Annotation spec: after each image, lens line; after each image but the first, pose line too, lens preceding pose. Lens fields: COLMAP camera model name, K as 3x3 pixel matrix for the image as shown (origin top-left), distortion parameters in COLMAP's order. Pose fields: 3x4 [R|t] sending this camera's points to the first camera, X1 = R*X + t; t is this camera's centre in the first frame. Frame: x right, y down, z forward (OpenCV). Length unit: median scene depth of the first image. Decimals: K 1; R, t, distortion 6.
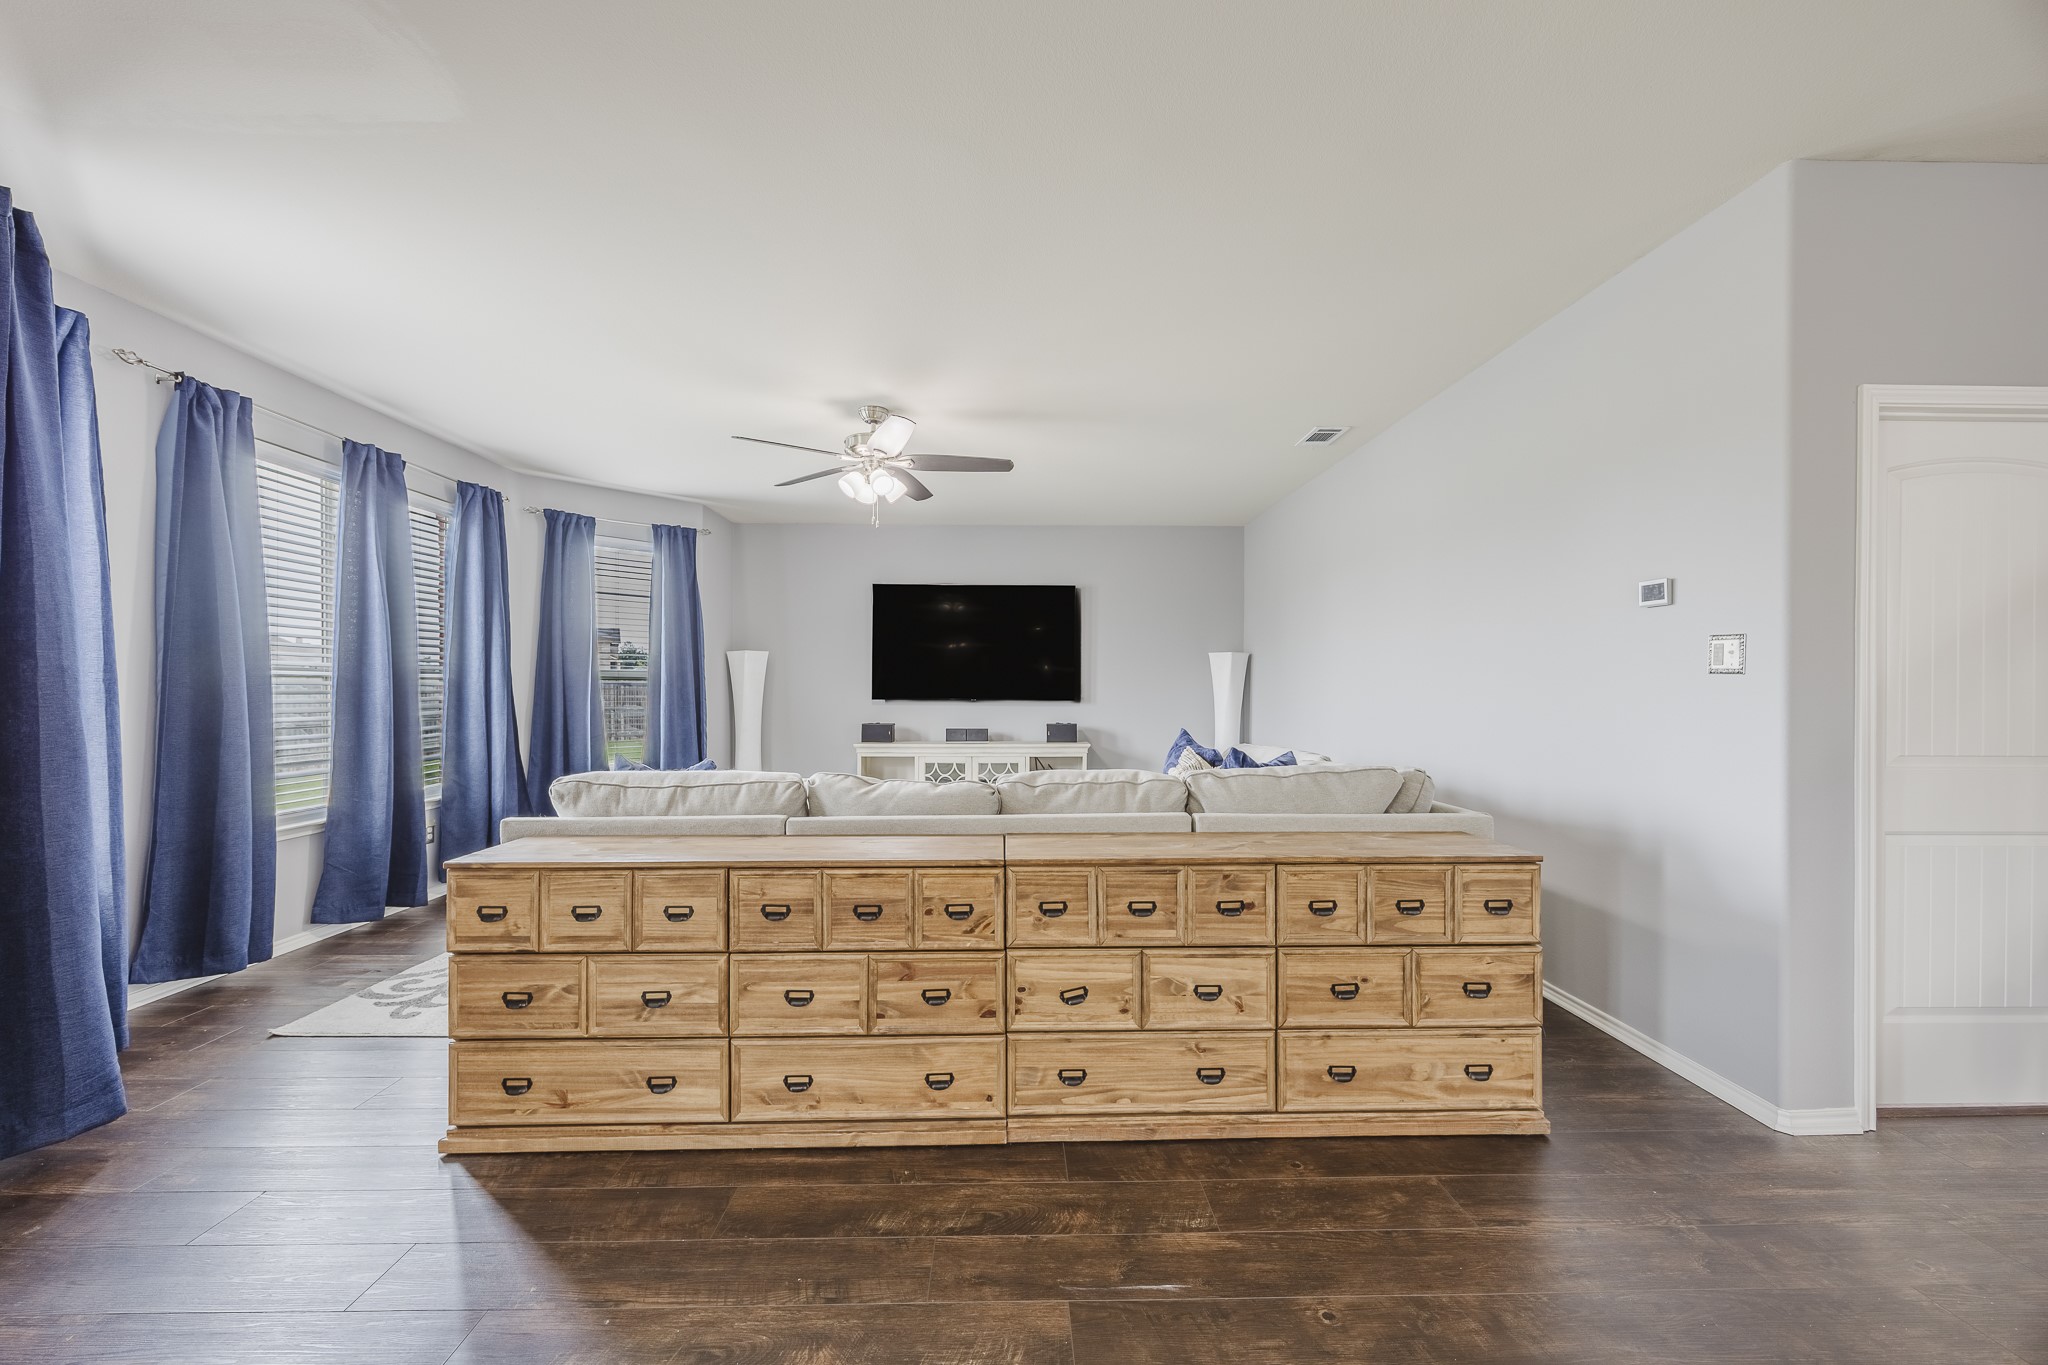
lens RADIAL K [[785.7, 0, 1028.0], [0, 785.7, 691.9], [0, 0, 1]] dist [-0.000635, -0.000199]
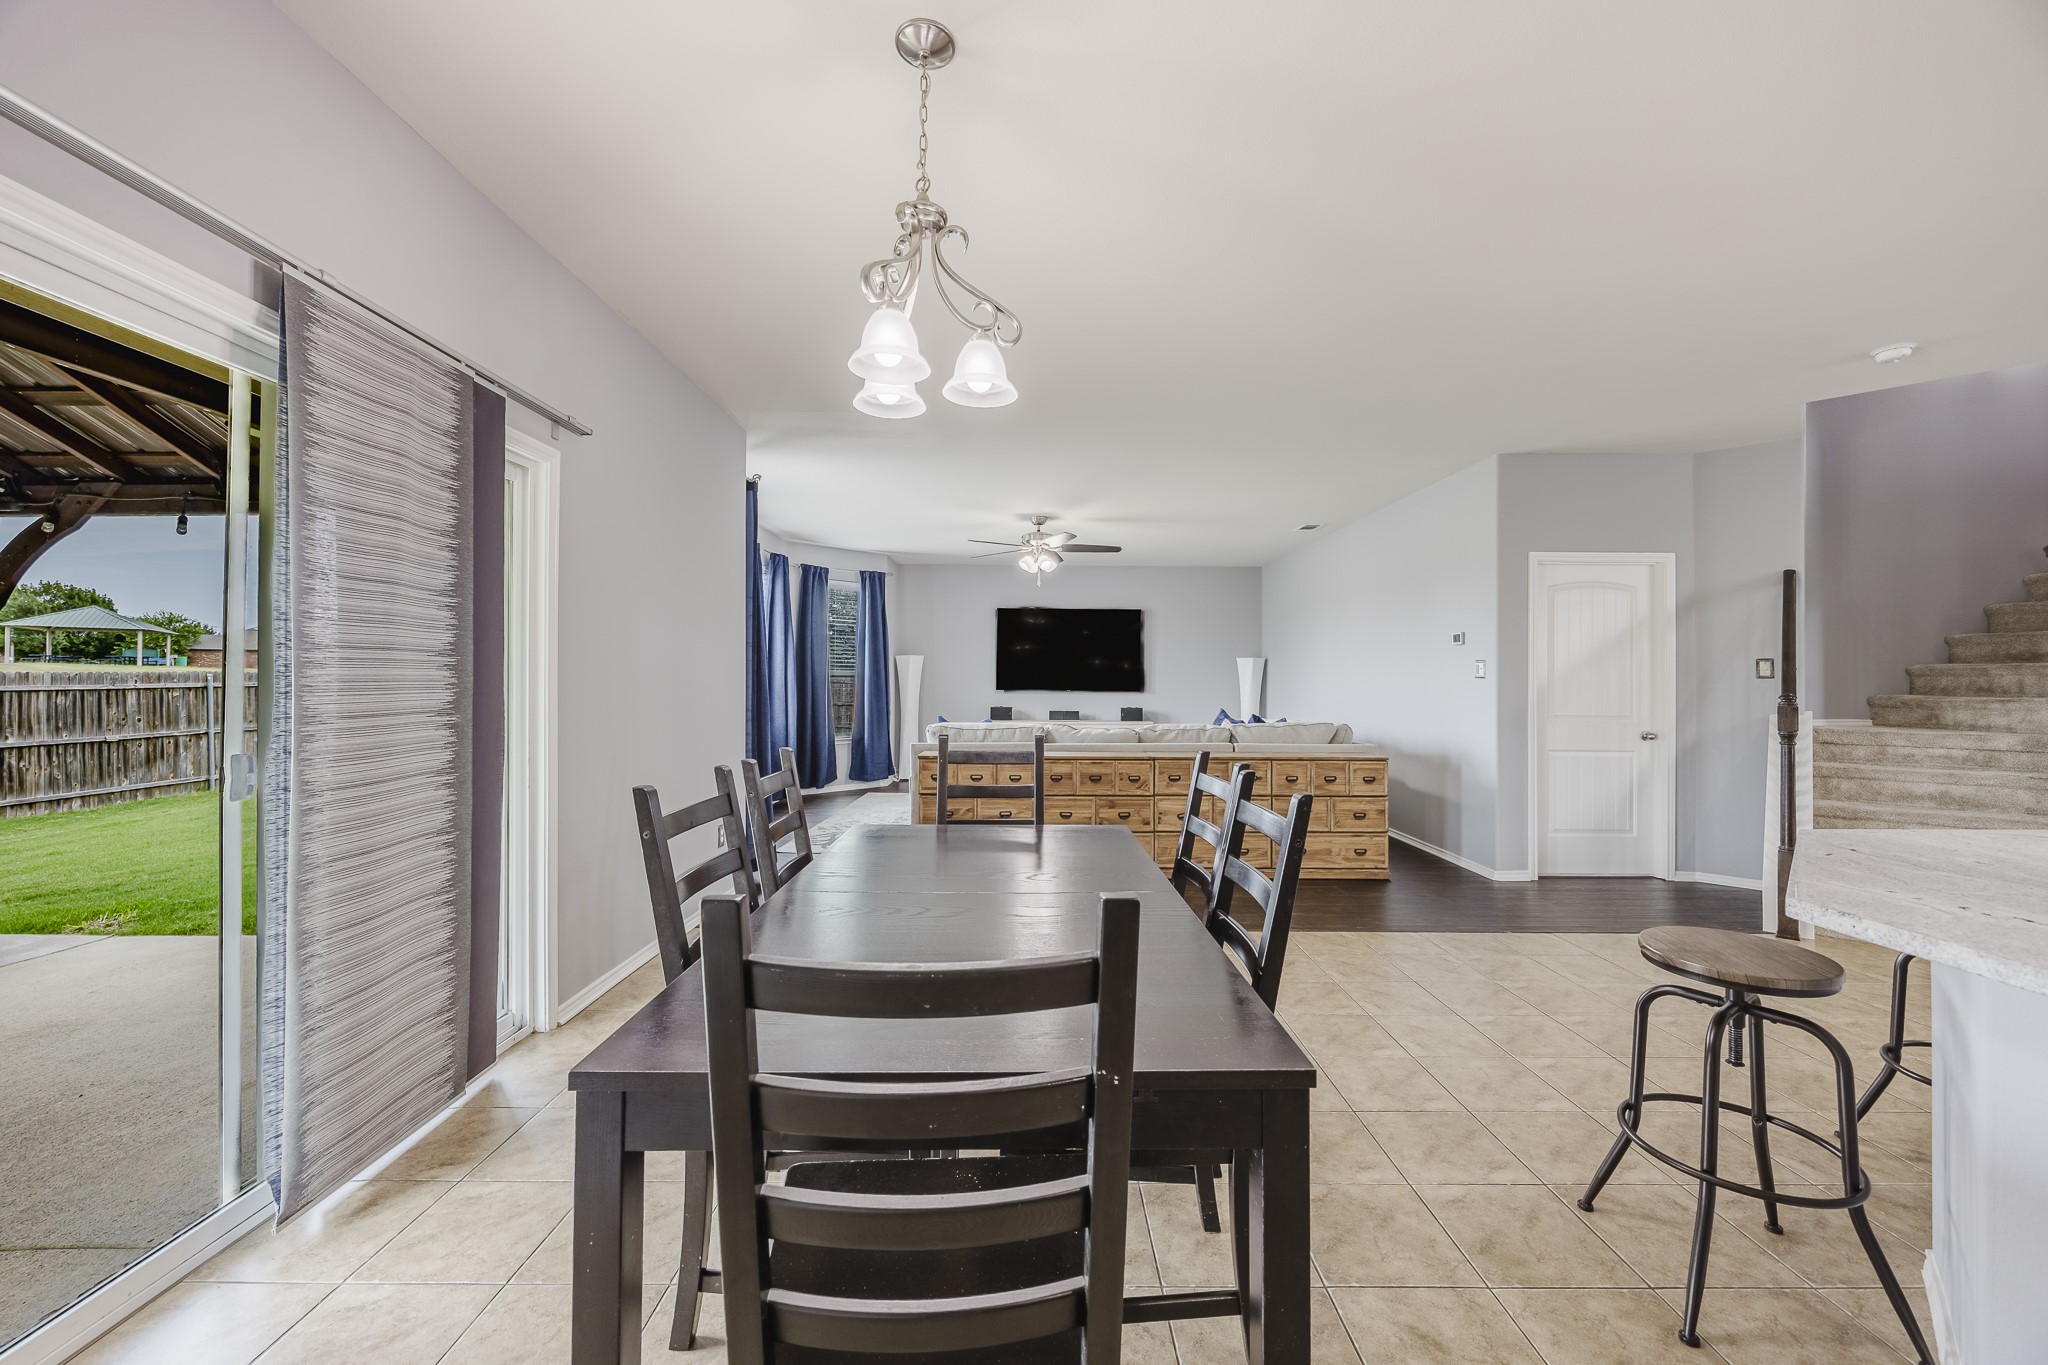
lens RADIAL K [[799.7, 0, 1029.7], [0, 799.7, 676.1], [0, 0, 1]] dist [-0.000268, 0.000014]
pose [[0.999796, 0.004146, -0.019783, -0.284260], [-0.004366, 0.999929, -0.011088, 0.001157], [0.019735, 0.011172, 0.999743, -1.114935]]
